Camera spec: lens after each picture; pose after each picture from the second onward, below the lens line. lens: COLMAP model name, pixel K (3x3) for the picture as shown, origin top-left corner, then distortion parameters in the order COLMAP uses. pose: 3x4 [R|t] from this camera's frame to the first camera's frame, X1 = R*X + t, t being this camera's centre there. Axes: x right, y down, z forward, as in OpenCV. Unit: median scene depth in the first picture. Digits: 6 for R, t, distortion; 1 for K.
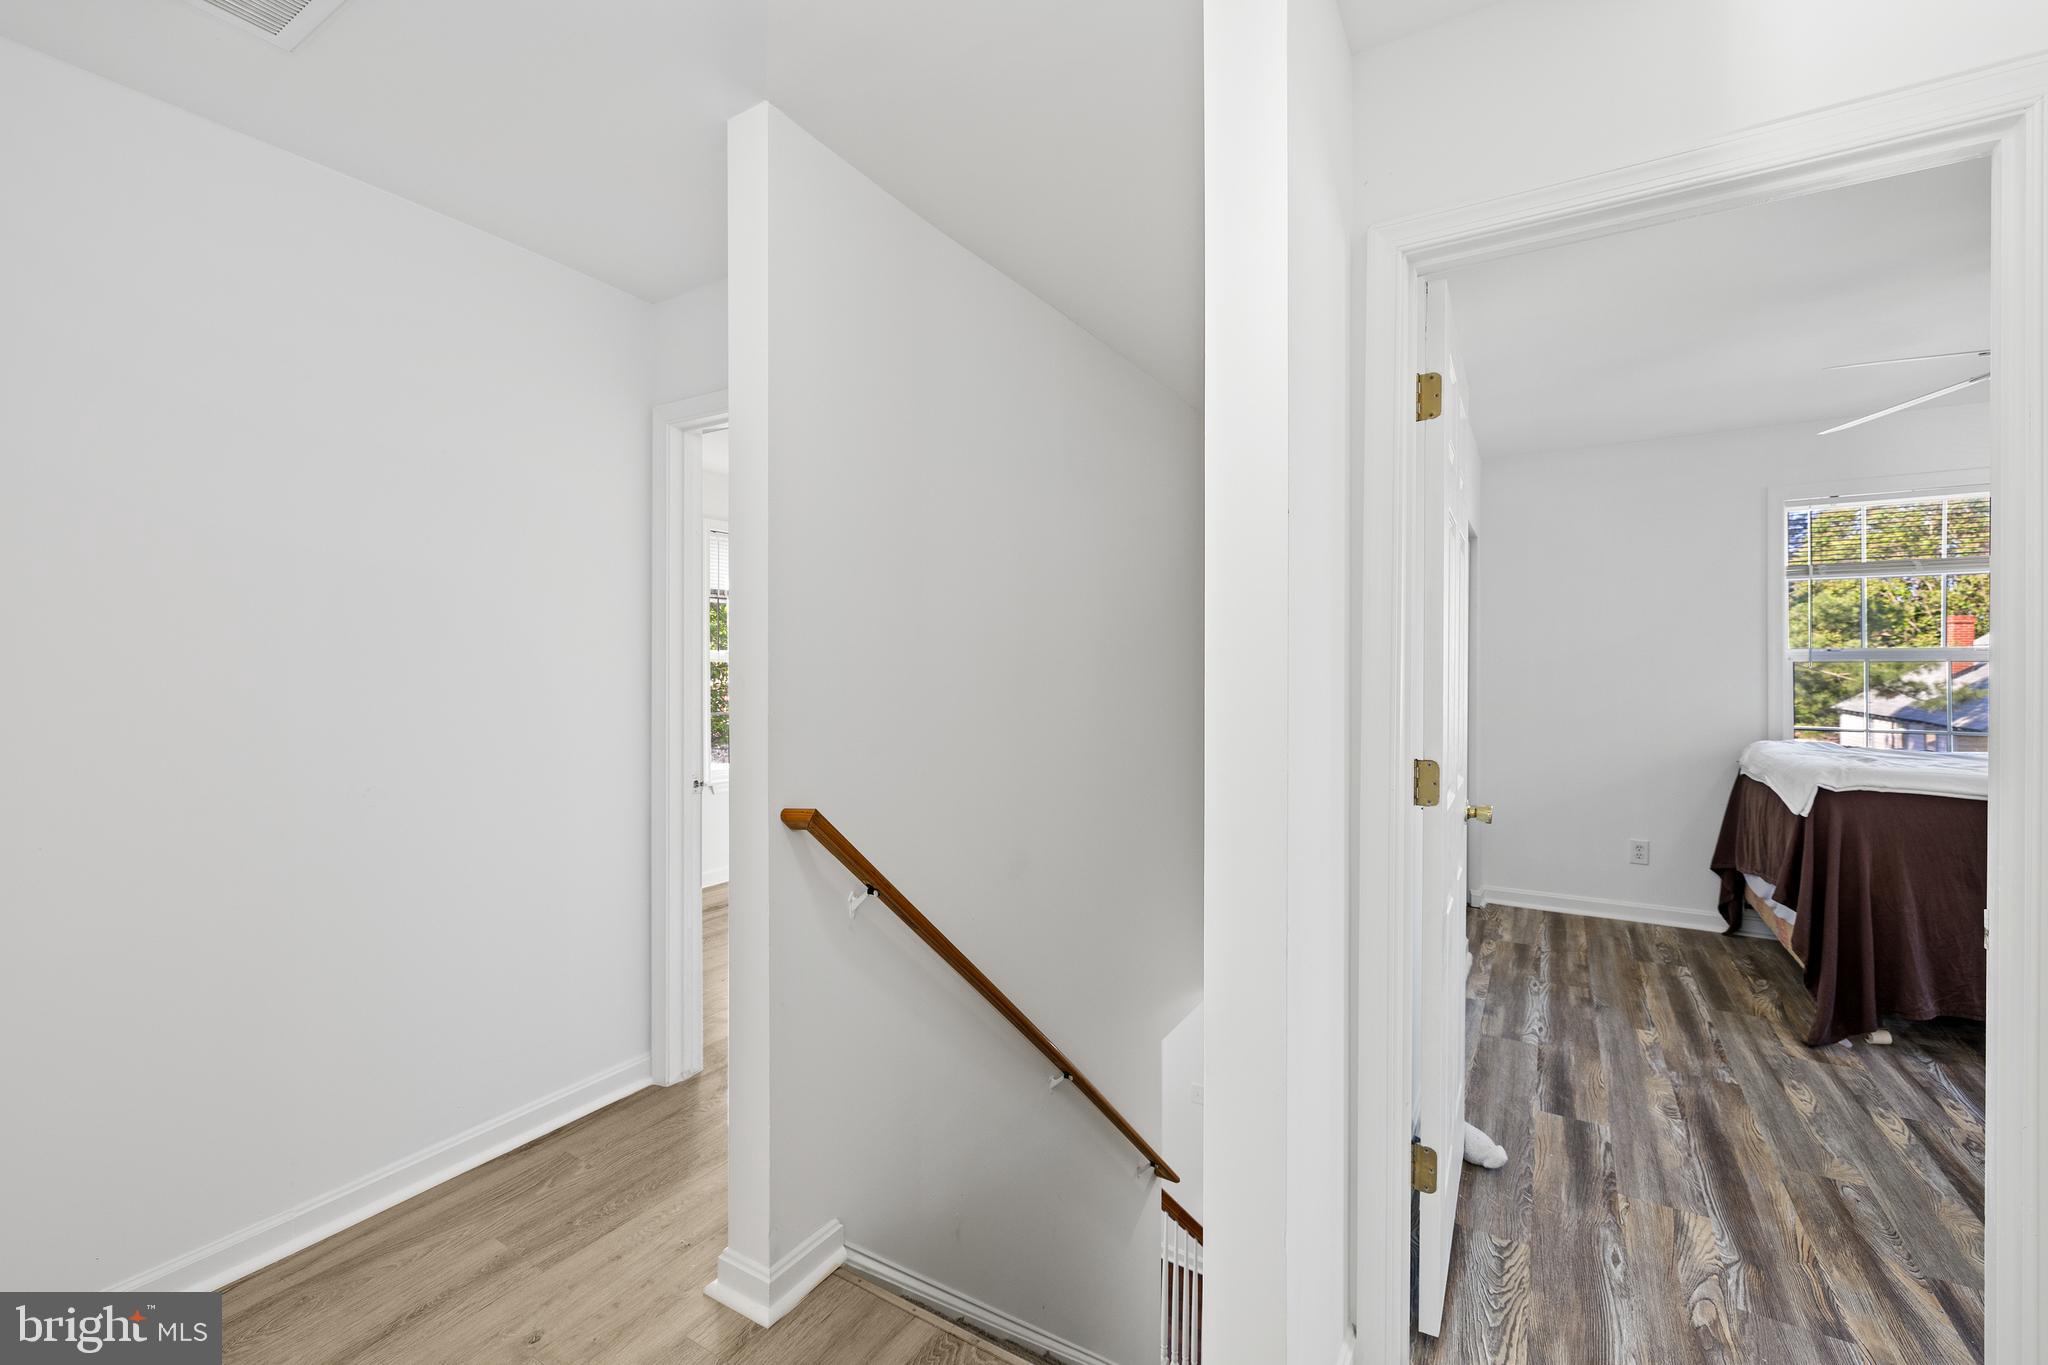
lens RADIAL K [[861.2, 0, 1024.9], [0, 861.2, 675.4], [0, 0, 1]] dist [-0.001268, -0.000092]
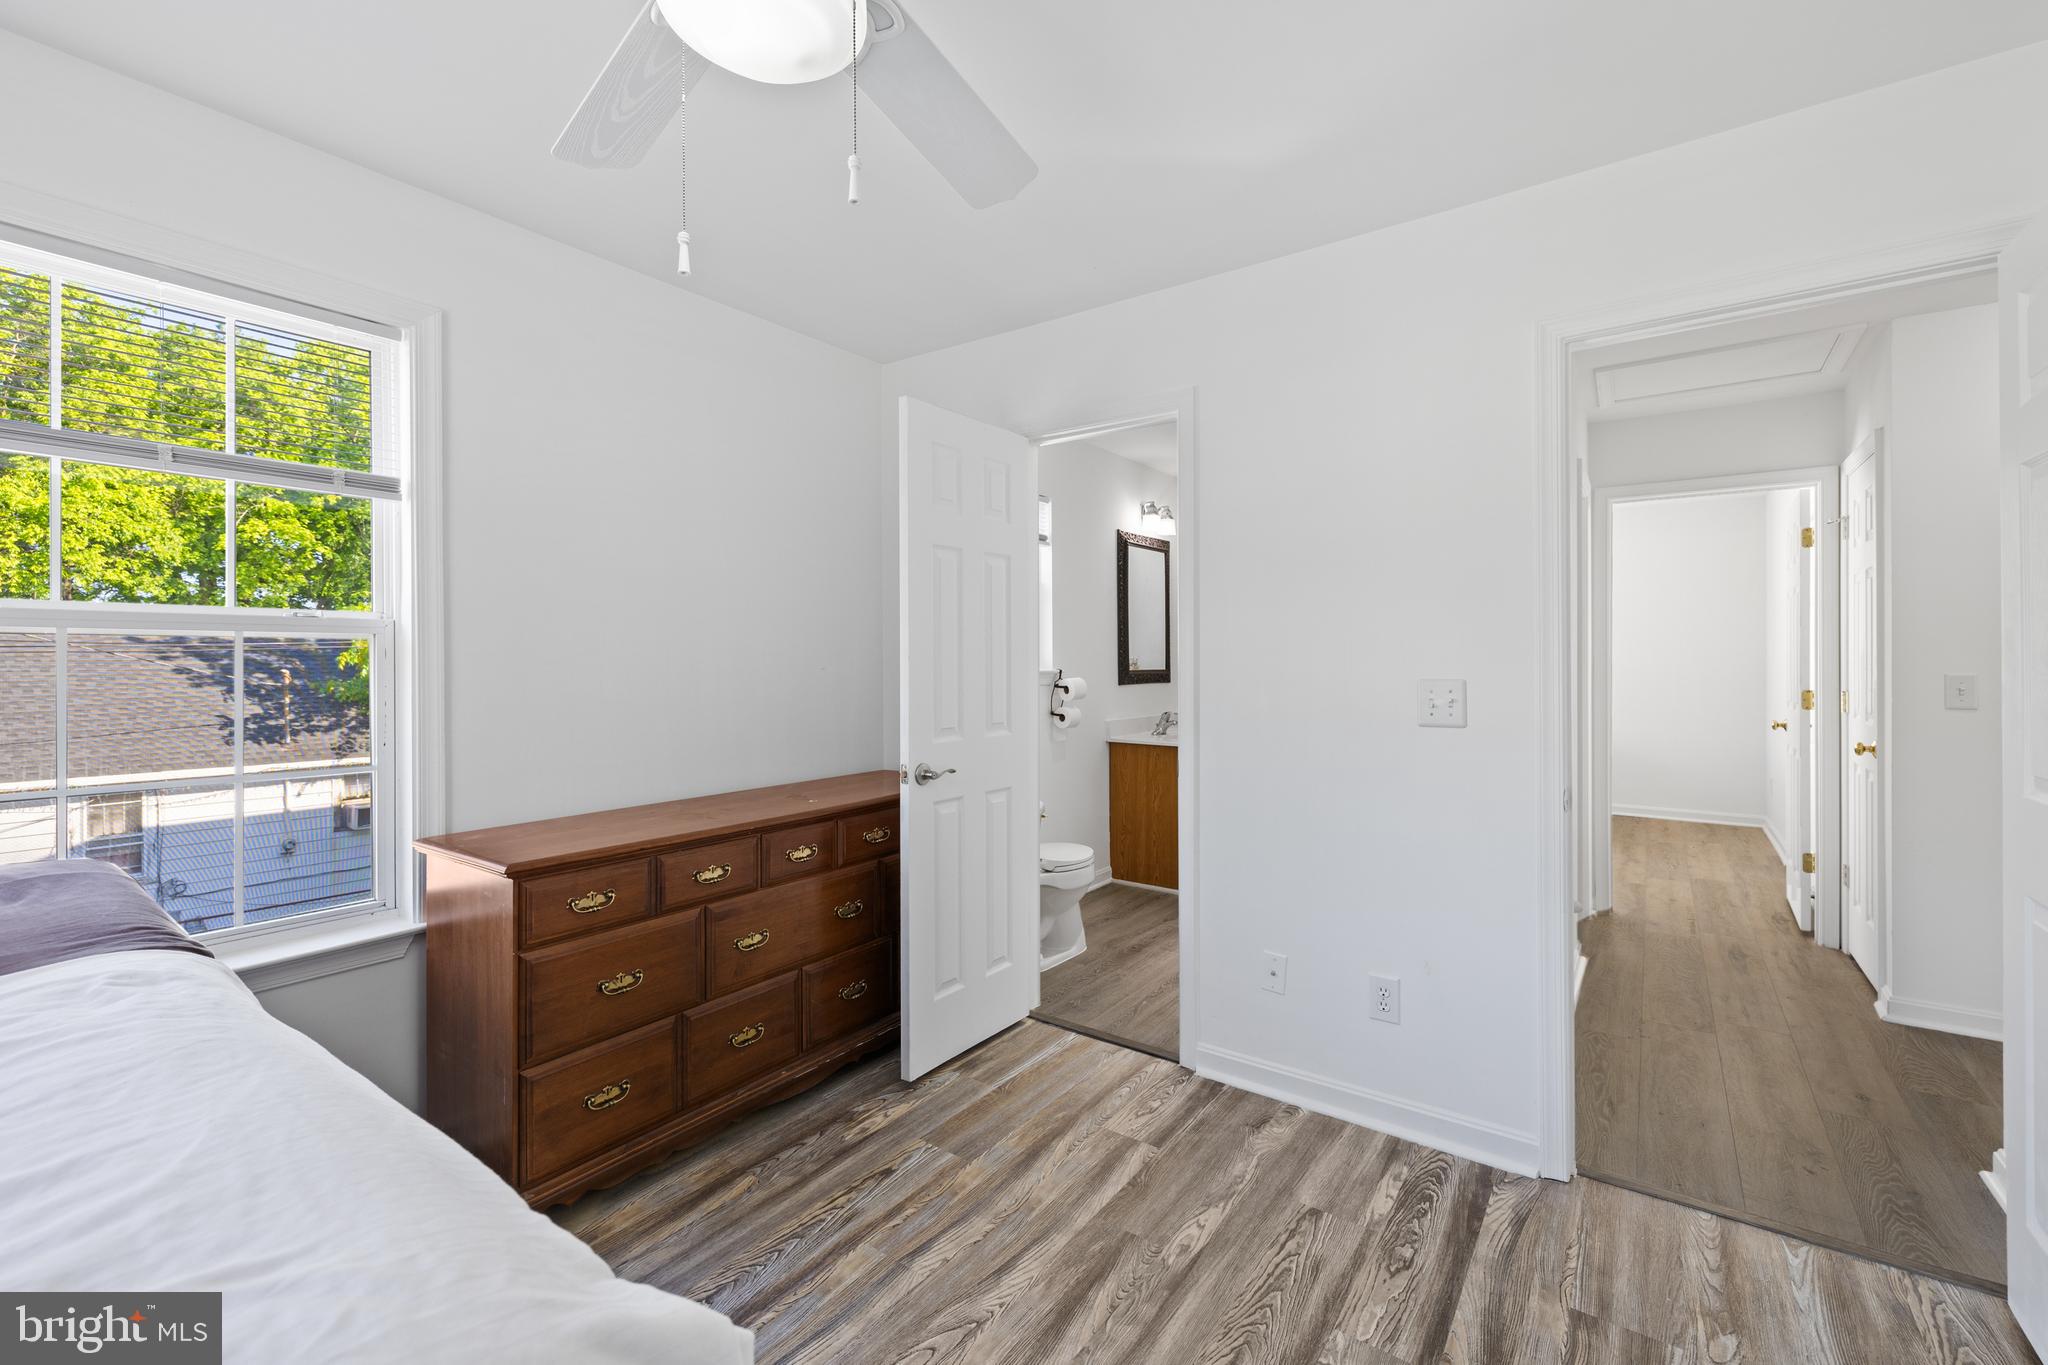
lens RADIAL K [[861.2, 0, 1025.2], [0, 861.2, 666.7], [0, 0, 1]] dist [-0.001268, -0.000092]
pose [[-0.996969, 0.000771, 0.077791, 1.497573], [0.001805, 0.999911, 0.013227, 0.006309], [-0.077774, 0.013327, -0.996882, 2.012172]]
